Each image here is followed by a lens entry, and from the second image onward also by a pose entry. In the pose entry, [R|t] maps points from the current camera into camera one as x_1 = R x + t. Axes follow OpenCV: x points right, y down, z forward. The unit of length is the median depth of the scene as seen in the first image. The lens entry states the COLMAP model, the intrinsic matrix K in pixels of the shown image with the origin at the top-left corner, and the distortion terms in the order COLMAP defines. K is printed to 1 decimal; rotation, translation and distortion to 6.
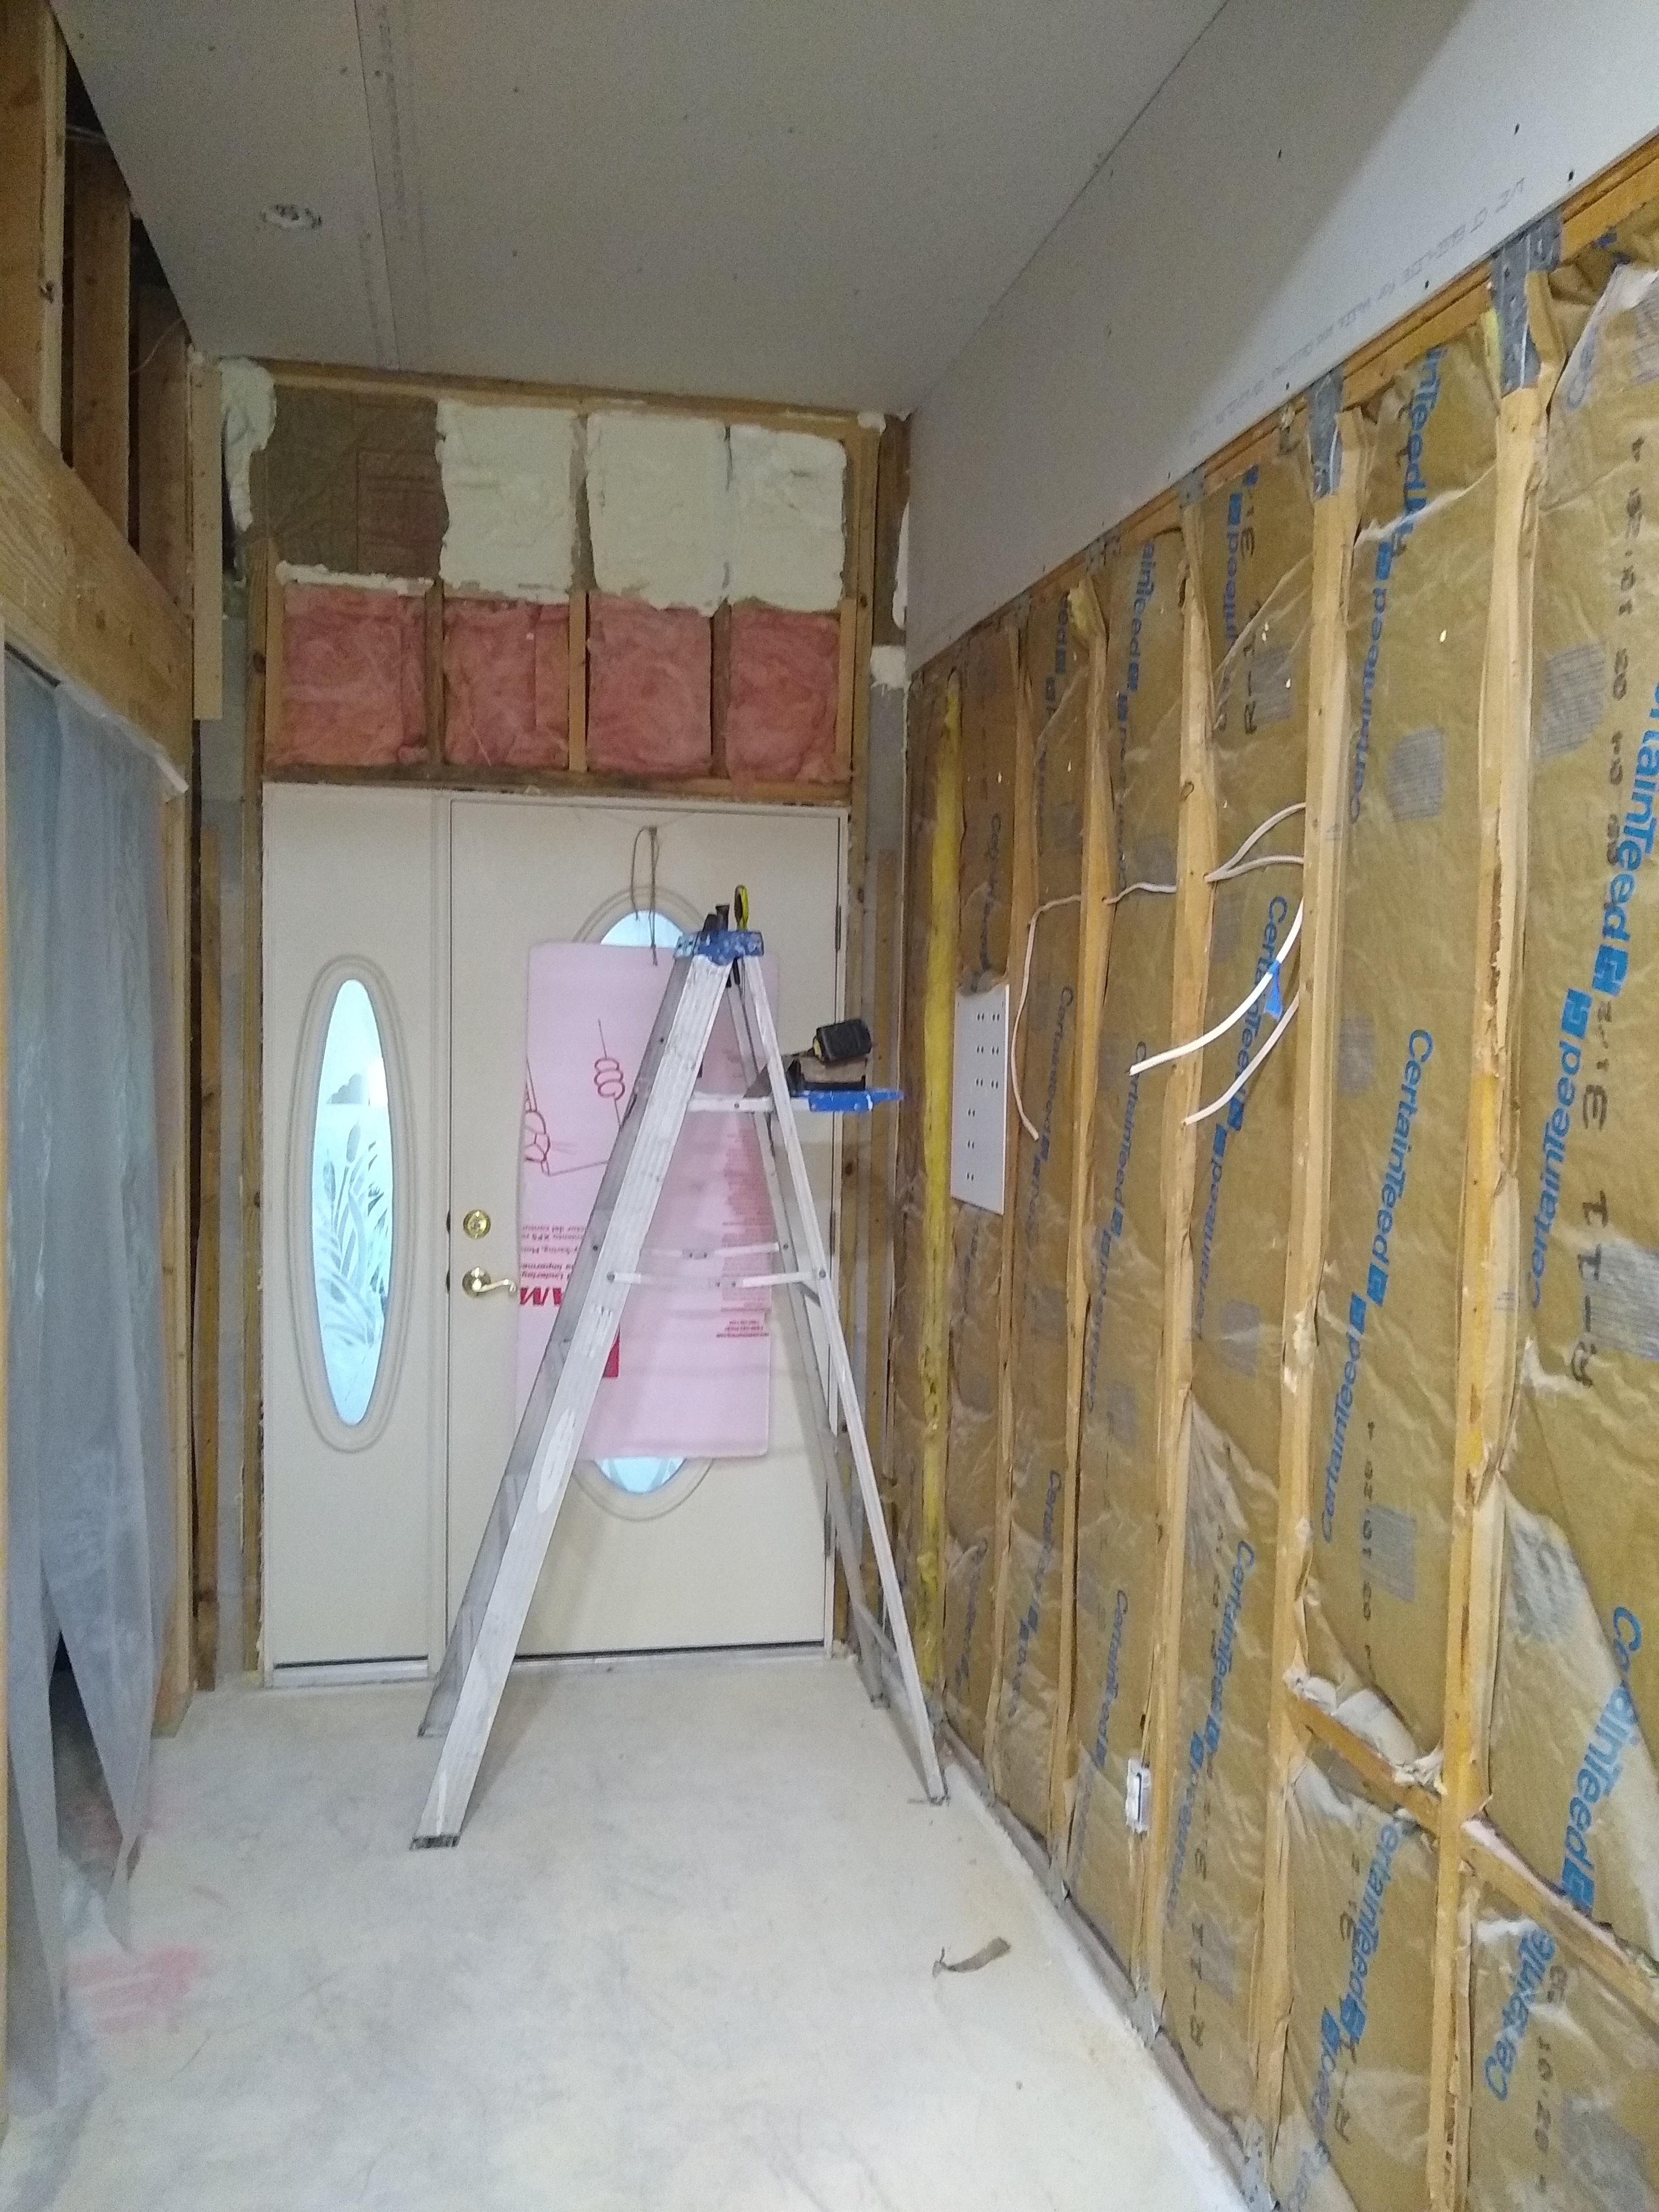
lens RADIAL K [[1745.3, 0, 829.5], [0, 1745.3, 1106.0], [0, 0, 1]] dist [-0.007877, -0.004195]
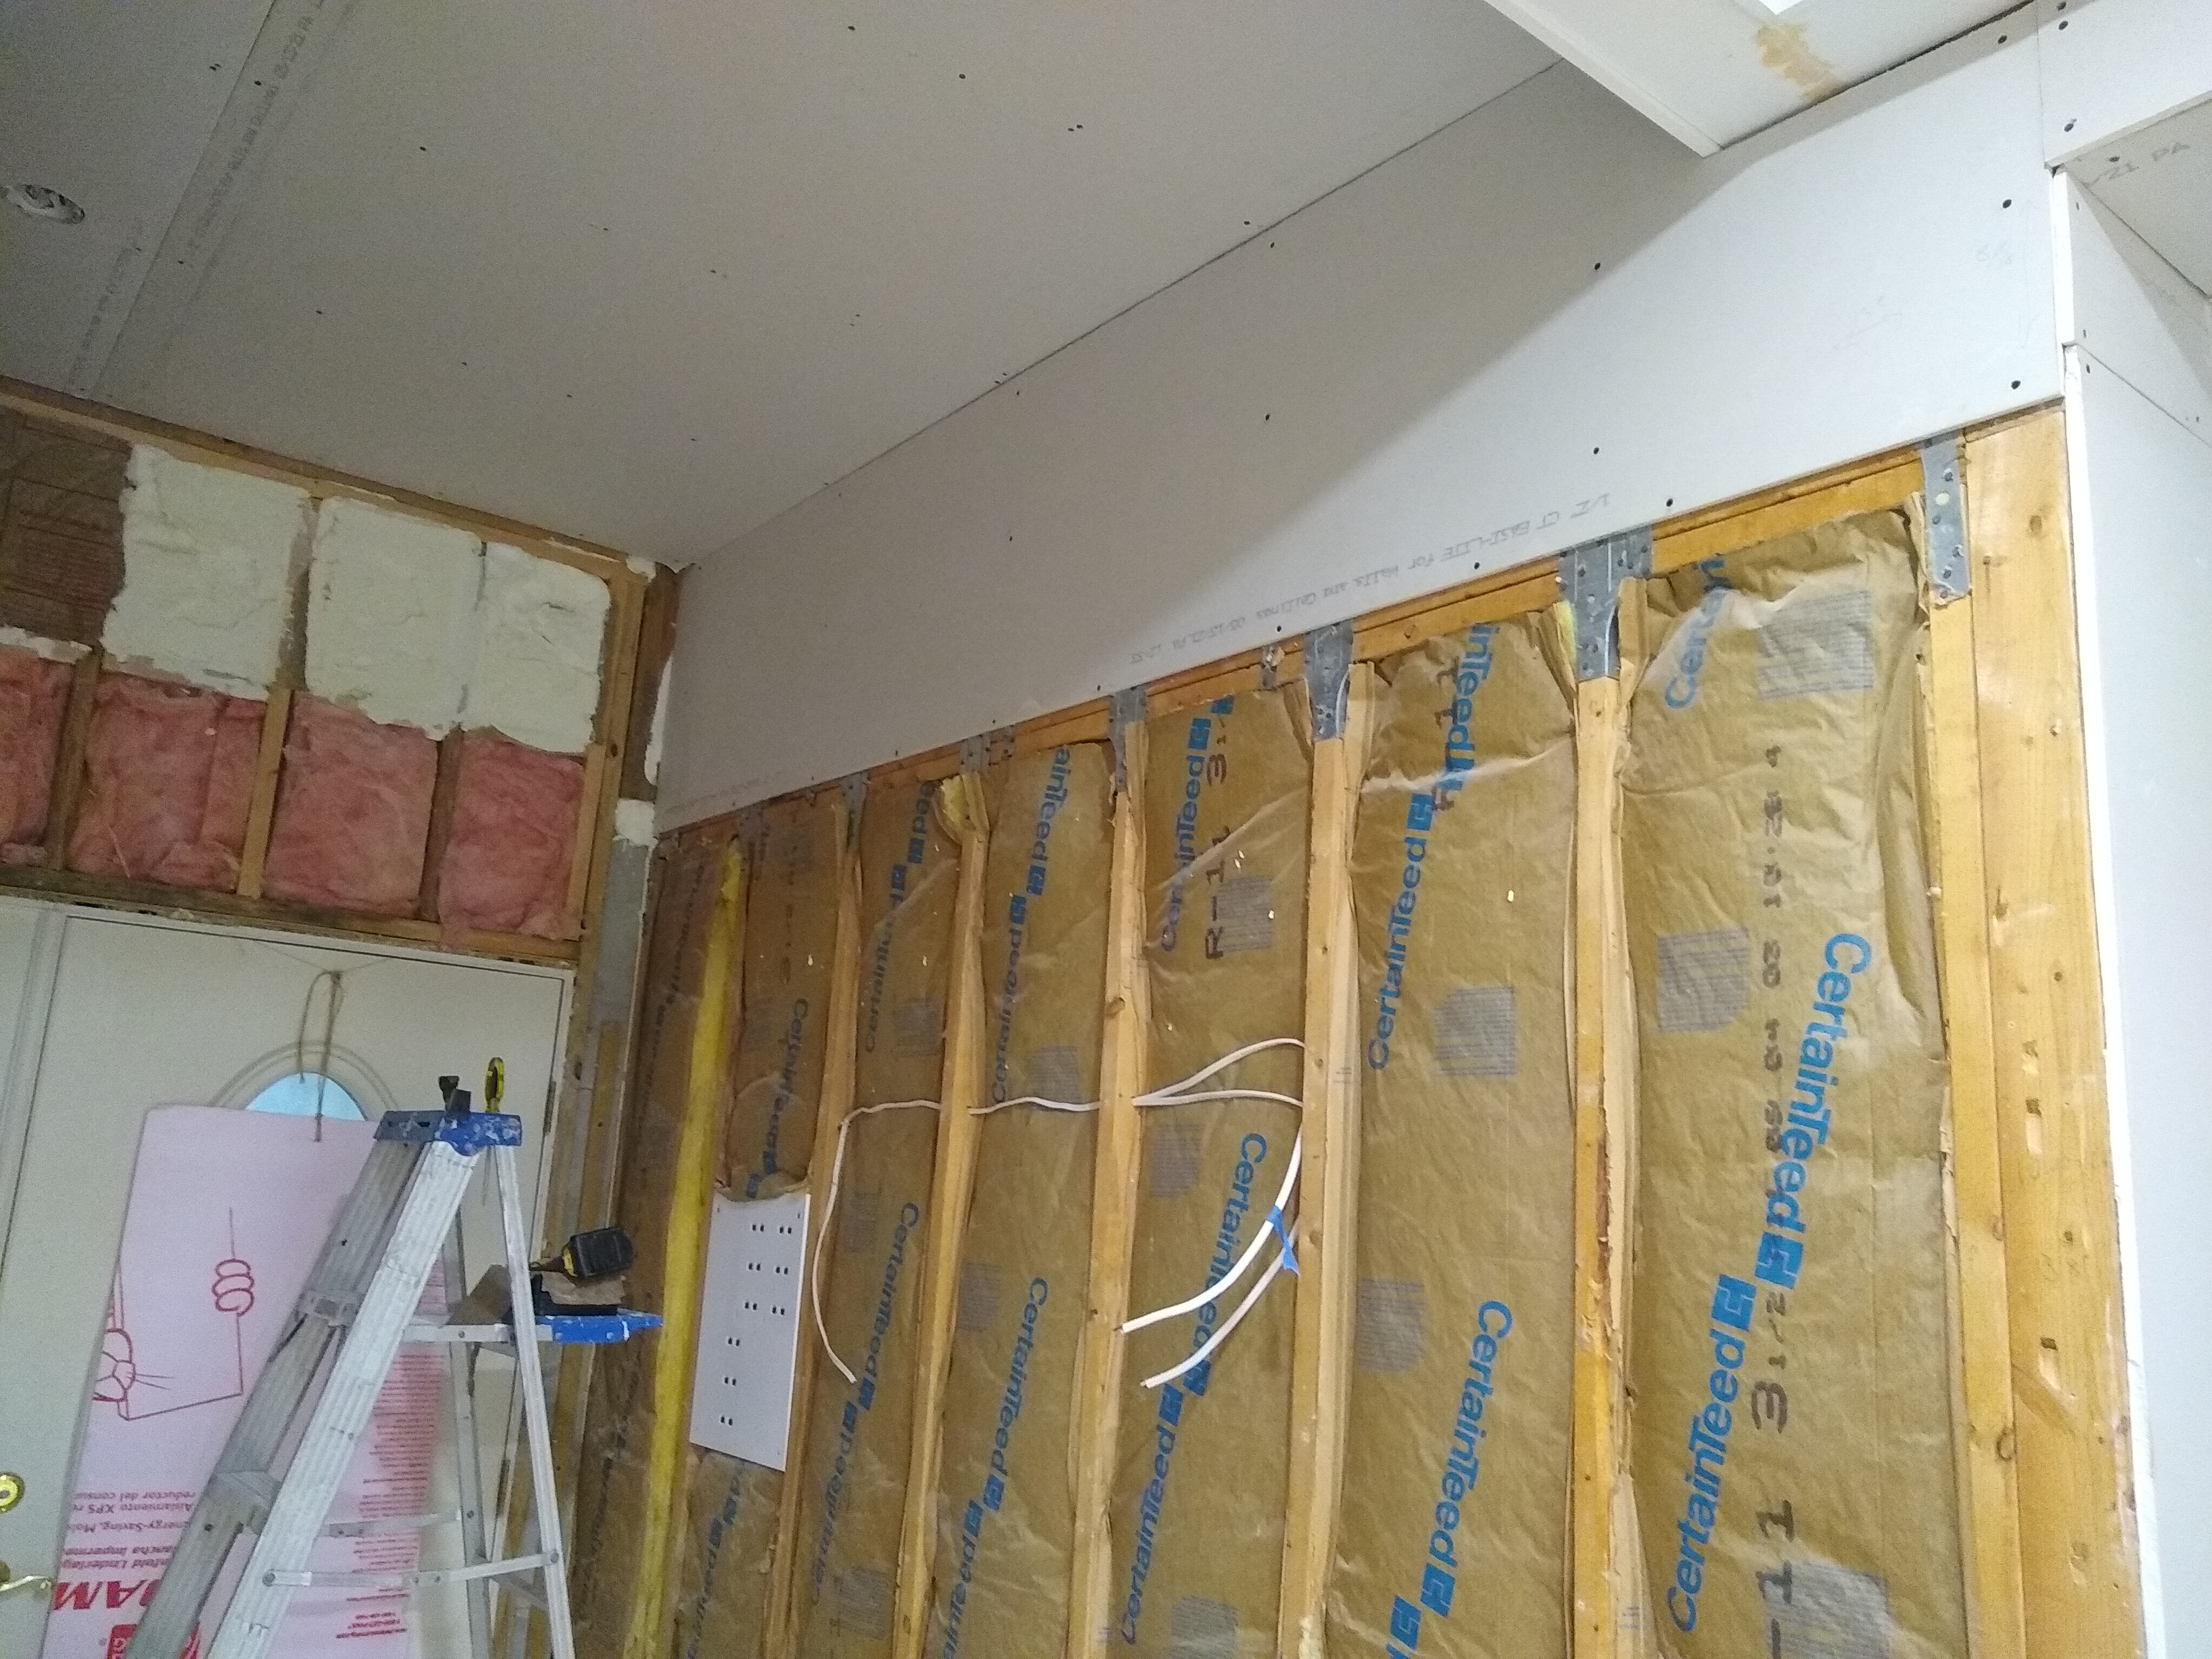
lens RADIAL K [[1757.5, 0, 1106.0], [0, 1757.5, 829.5], [0, 0, 1]] dist [0.022508, -0.008981]
pose [[0.899644, 0.128377, 0.417324, -0.193814], [-0.020036, 0.966930, -0.254252, -0.030058], [-0.436164, 0.220375, 0.872466, 0.141514]]
